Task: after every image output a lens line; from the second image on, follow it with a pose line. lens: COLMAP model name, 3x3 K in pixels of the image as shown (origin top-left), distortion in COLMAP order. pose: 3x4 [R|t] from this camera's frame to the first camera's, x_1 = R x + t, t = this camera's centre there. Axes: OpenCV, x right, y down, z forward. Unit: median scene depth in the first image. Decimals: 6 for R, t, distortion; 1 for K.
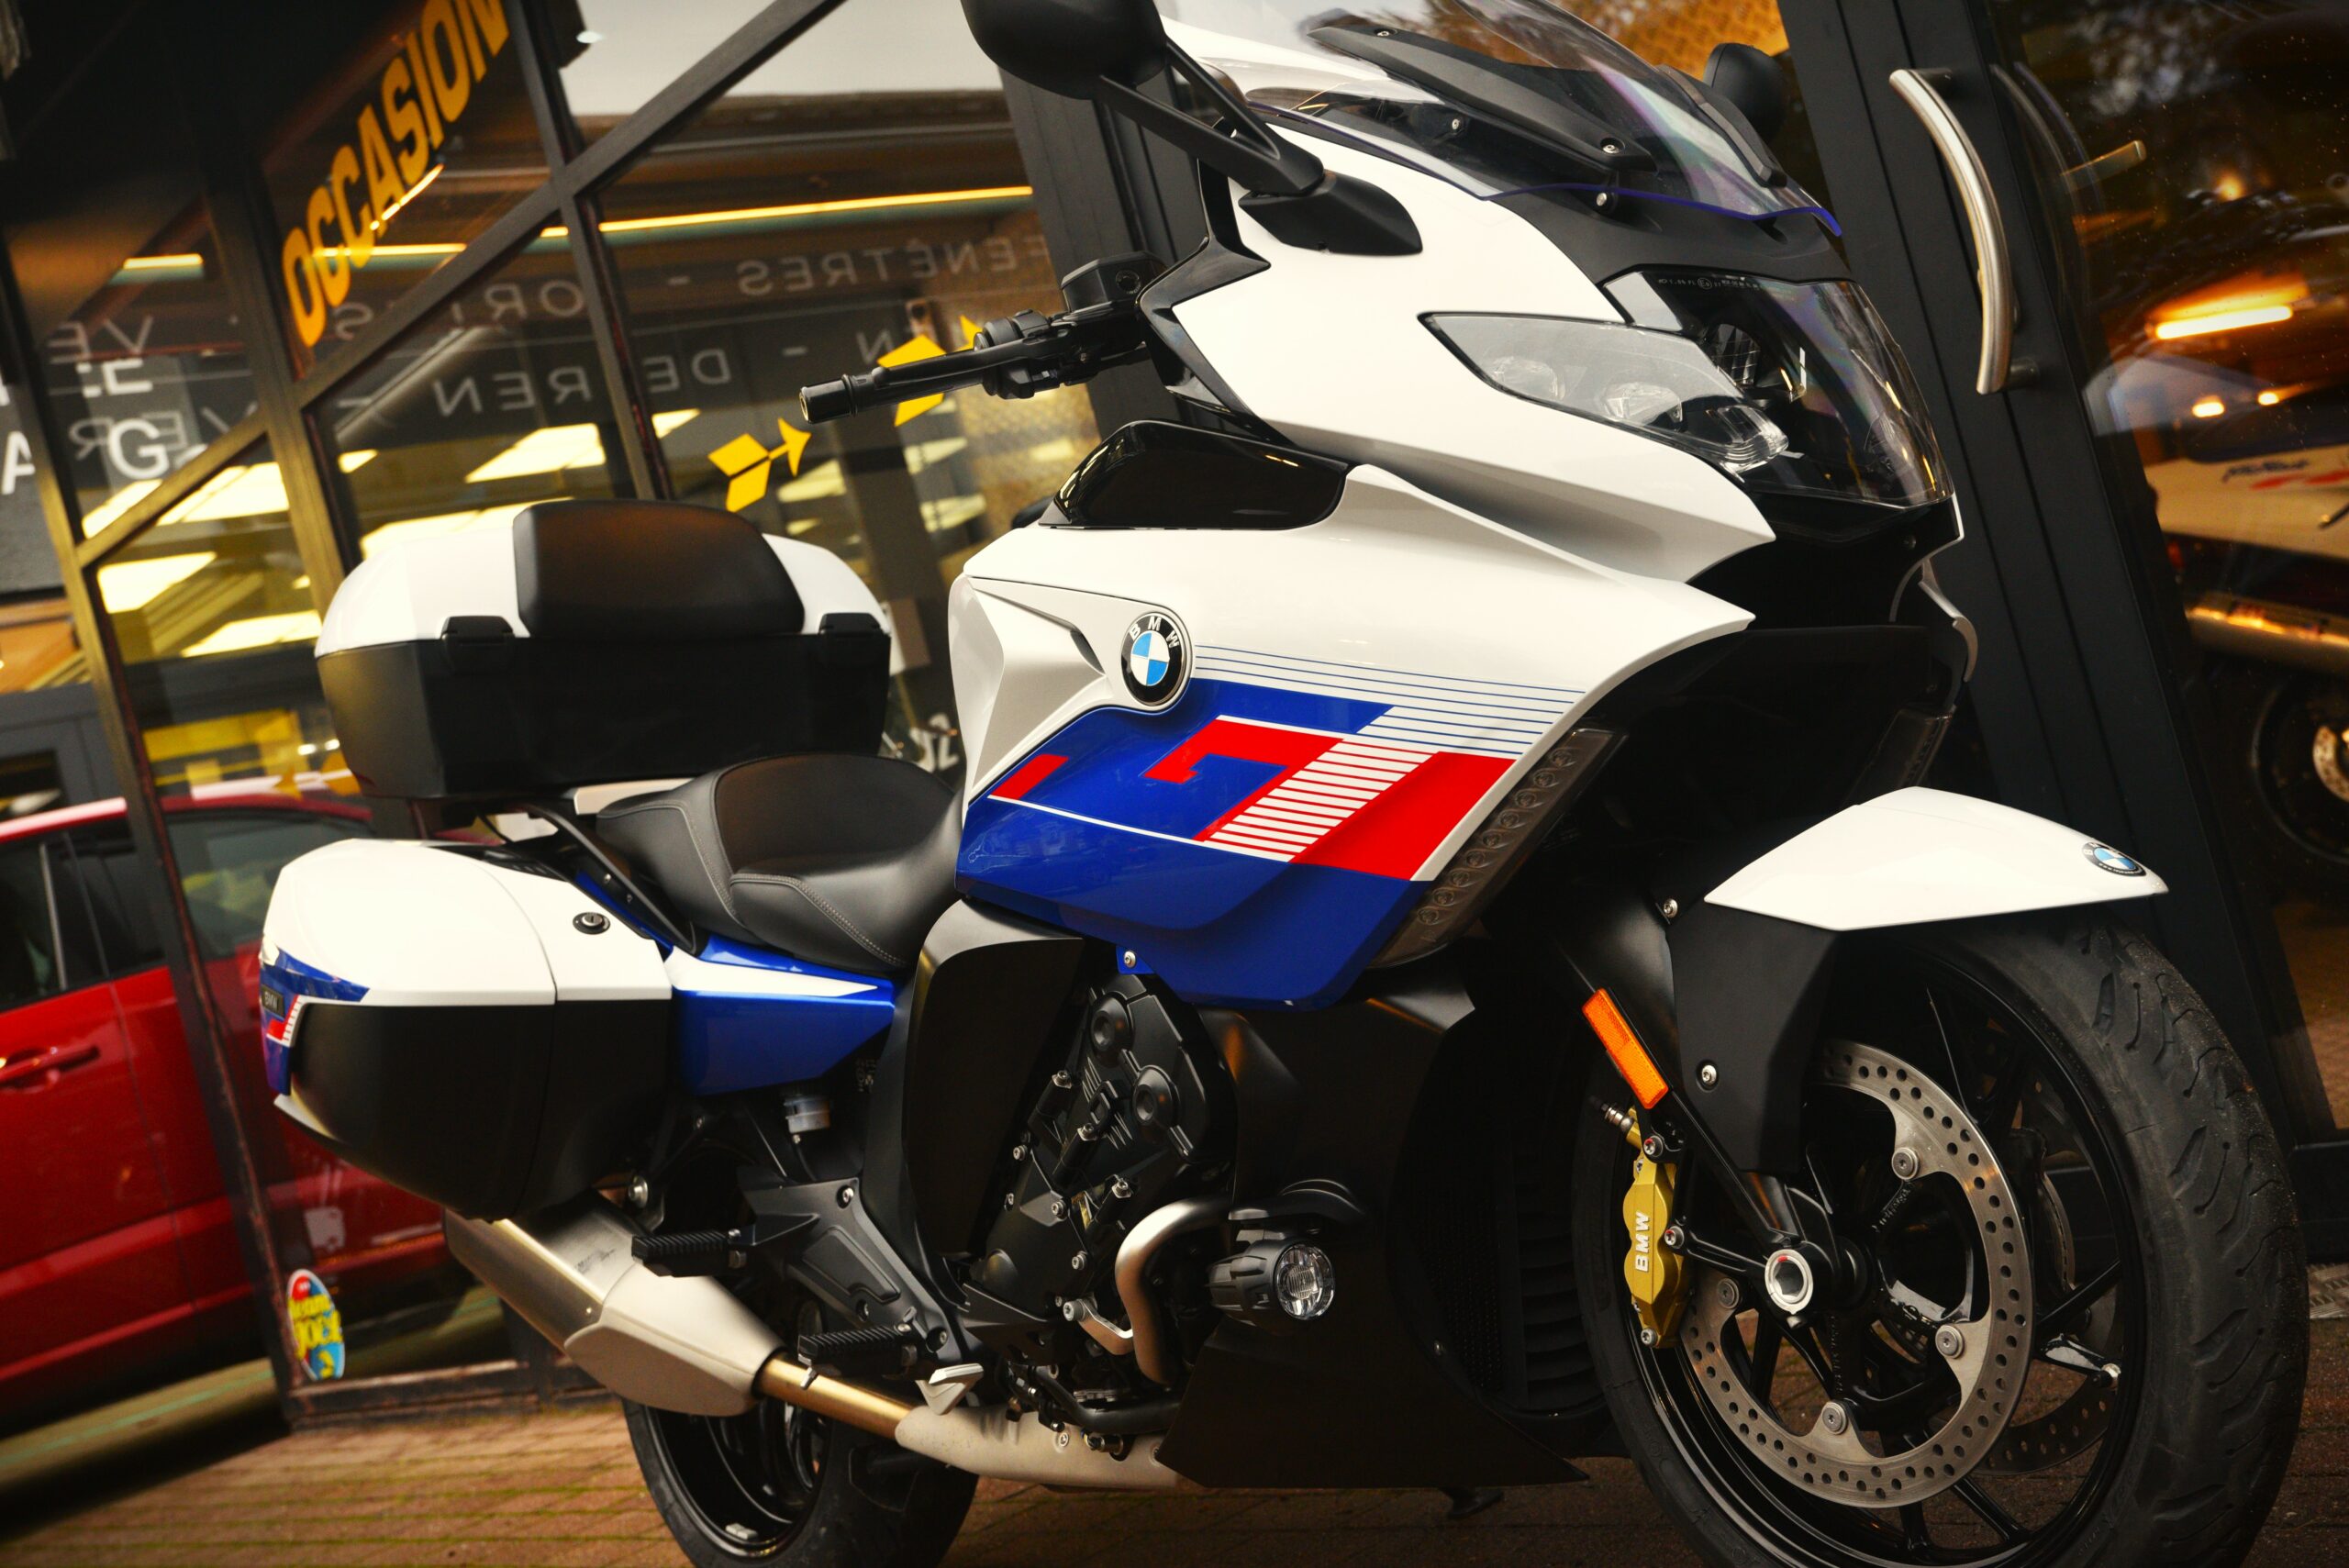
lens RADIAL K [[3176.9, 0, 1174.5], [0, 3176.9, 784.0], [0, 0, 1]] dist [-0.000873, 0.062417]
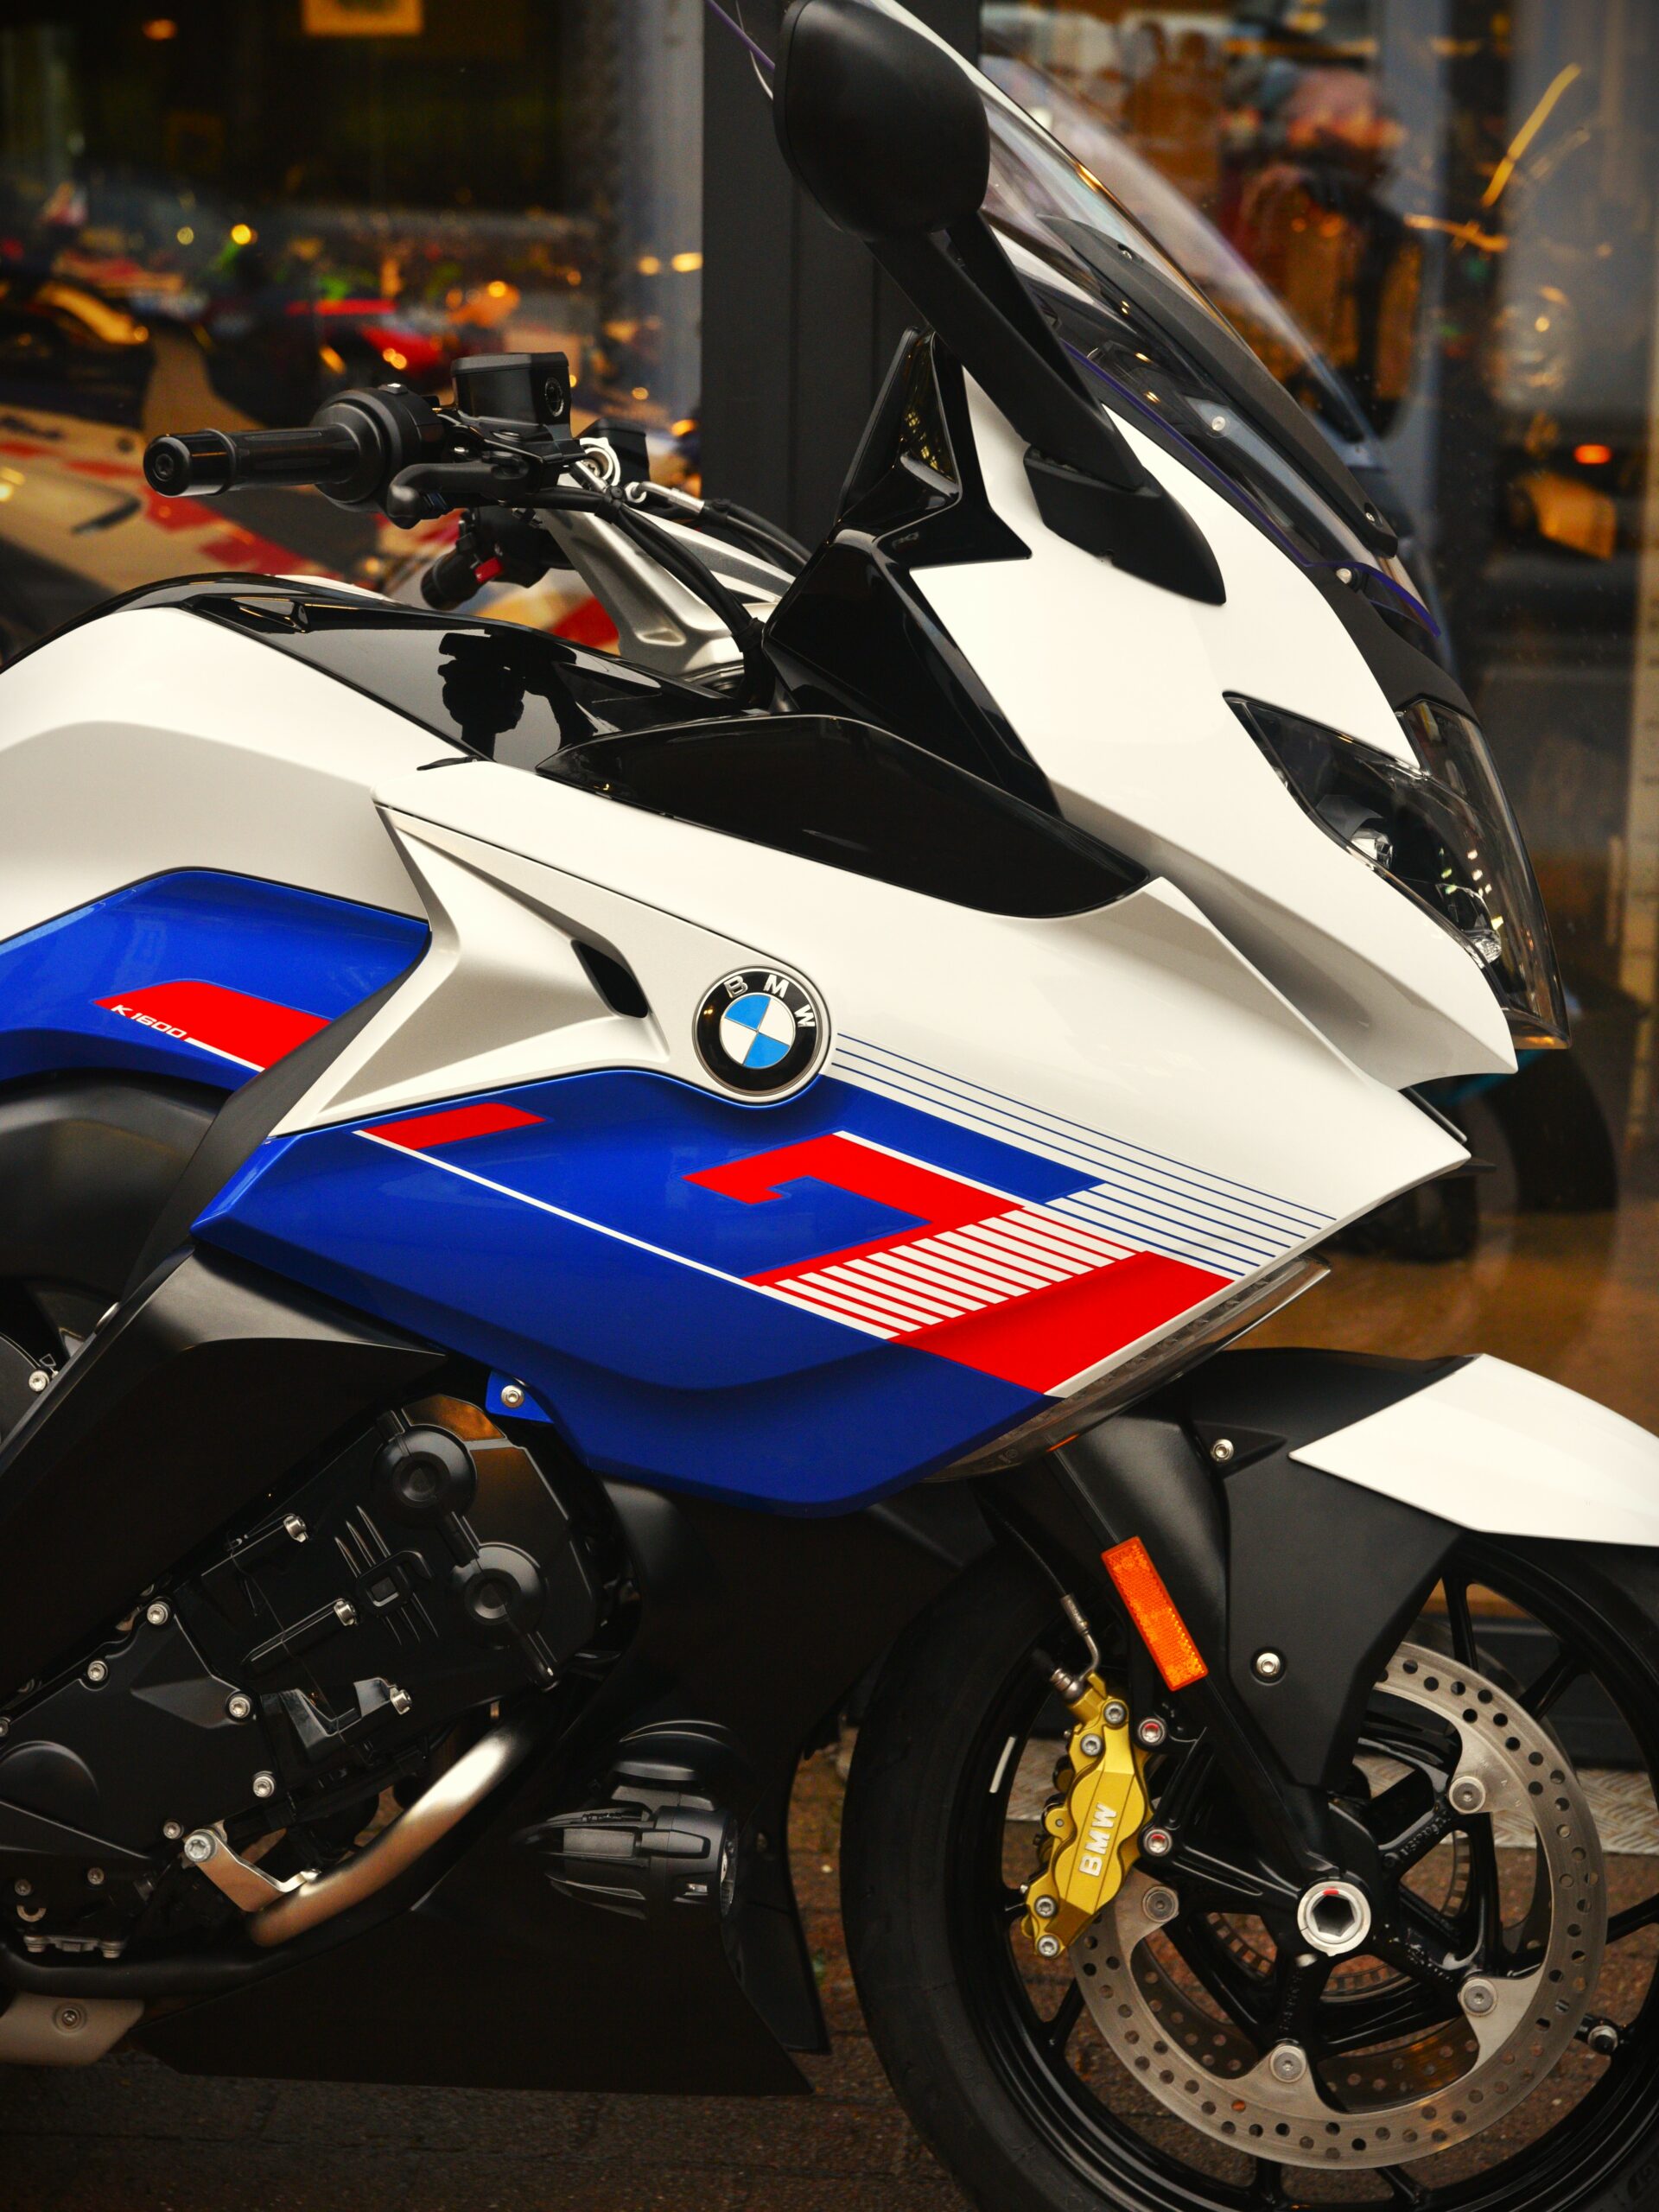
lens RADIAL K [[4589.6, 0, 829.5], [0, 4589.6, 1106.0], [0, 0, 1]] dist [0.089009, -0.143782]
pose [[0.651610, 0.127424, 0.747775, -0.814398], [-0.229106, 0.972812, 0.033872, -0.064917], [-0.723128, -0.193391, 0.663088, 0.301691]]
